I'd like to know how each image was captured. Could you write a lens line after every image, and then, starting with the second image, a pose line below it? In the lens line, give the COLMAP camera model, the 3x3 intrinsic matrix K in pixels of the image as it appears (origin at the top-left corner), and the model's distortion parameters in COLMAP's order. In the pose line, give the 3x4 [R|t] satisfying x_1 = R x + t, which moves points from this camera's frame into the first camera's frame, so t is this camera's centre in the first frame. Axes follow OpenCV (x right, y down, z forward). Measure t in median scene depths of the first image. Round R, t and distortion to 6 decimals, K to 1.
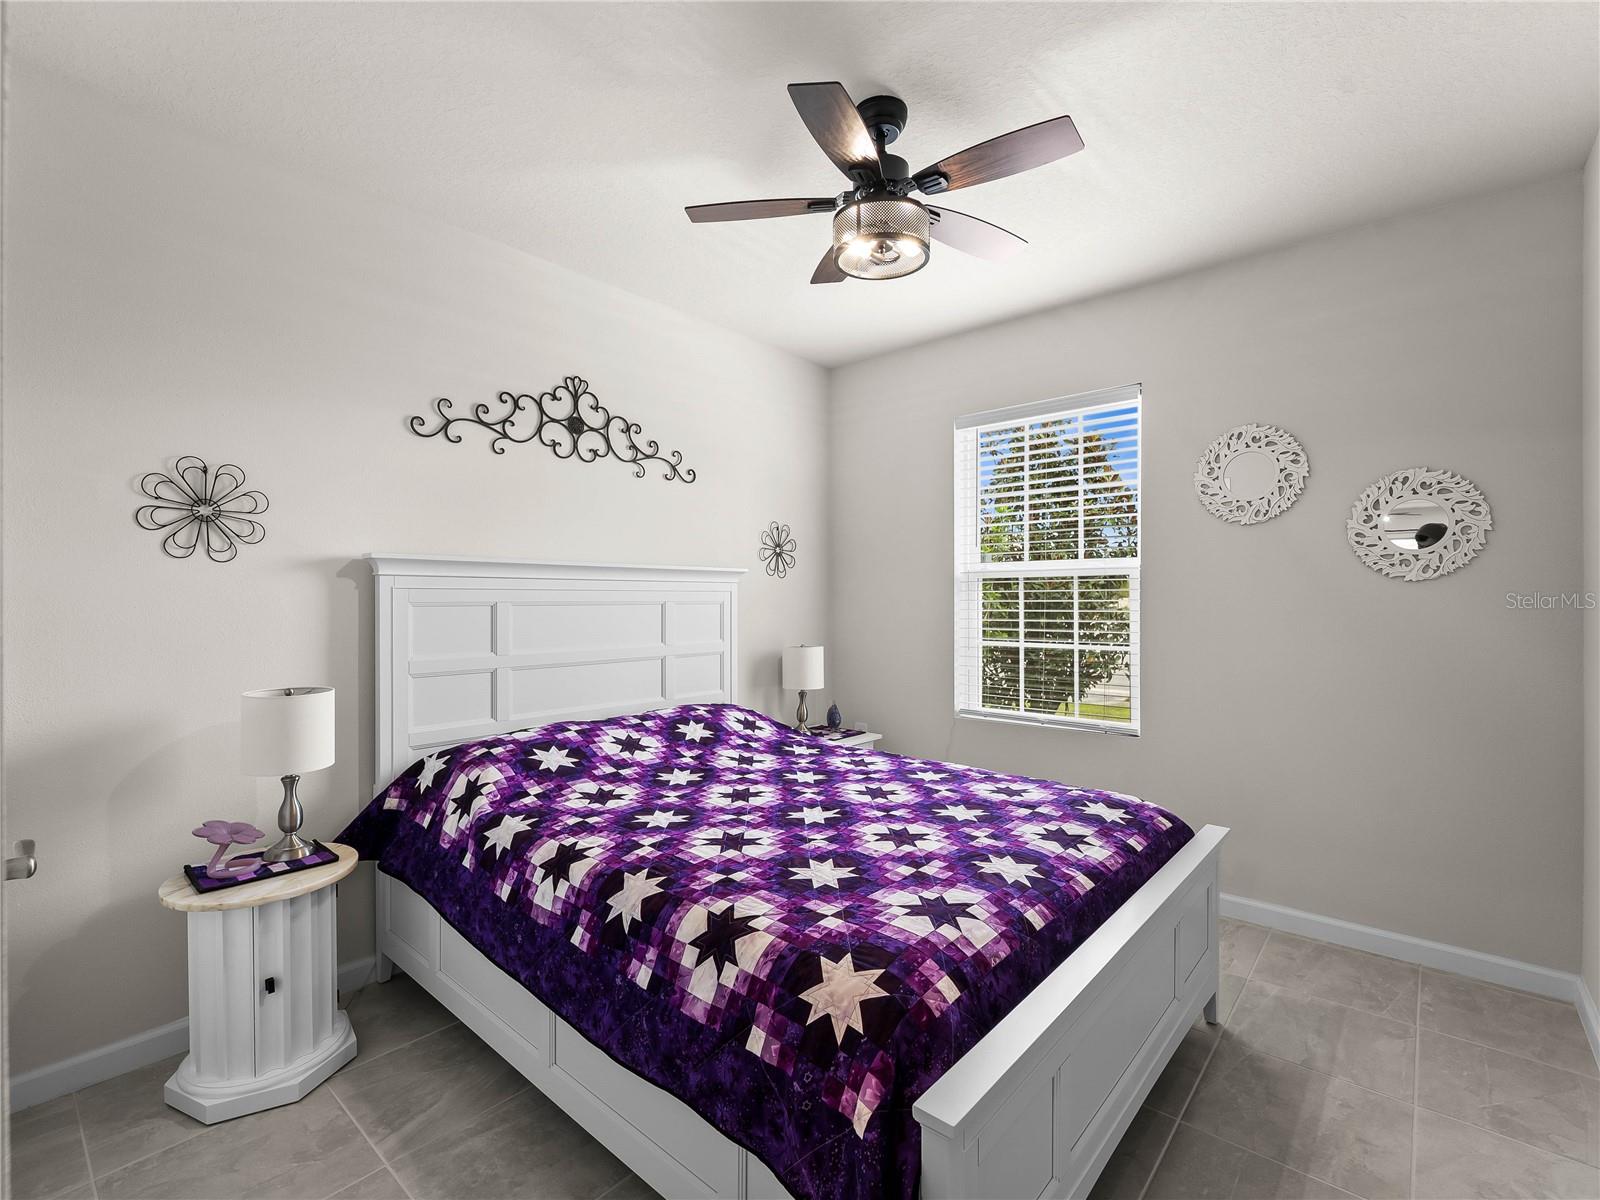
lens RADIAL K [[731.0, 0, 805.1], [0, 731.0, 603.5], [0, 0, 1]] dist [-0.002986, -0.000130]
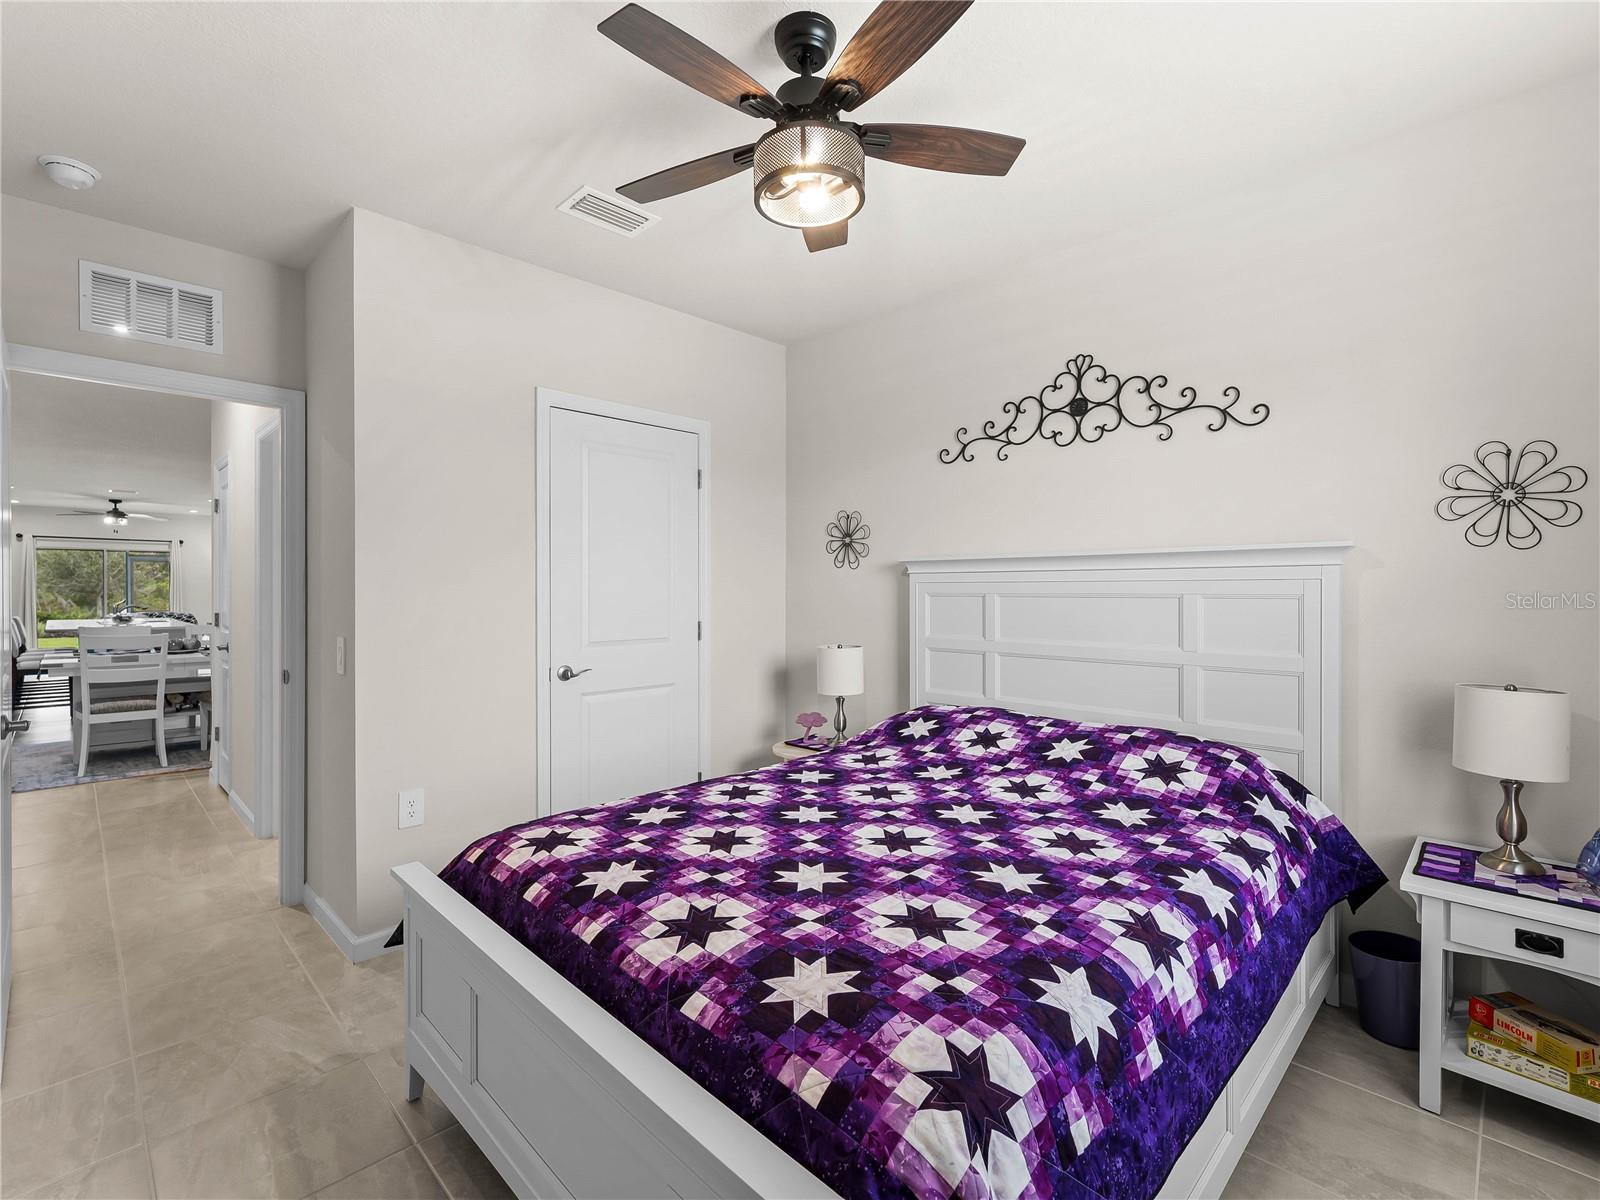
lens RADIAL K [[731.0, 0, 805.5], [0, 731.0, 594.0], [0, 0, 1]] dist [-0.002986, -0.000130]
pose [[-0.070113, 0.006068, -0.997521, 0.677865], [-0.006169, 0.999960, 0.006517, -0.006034], [0.997520, 0.006611, -0.070072, 0.738608]]
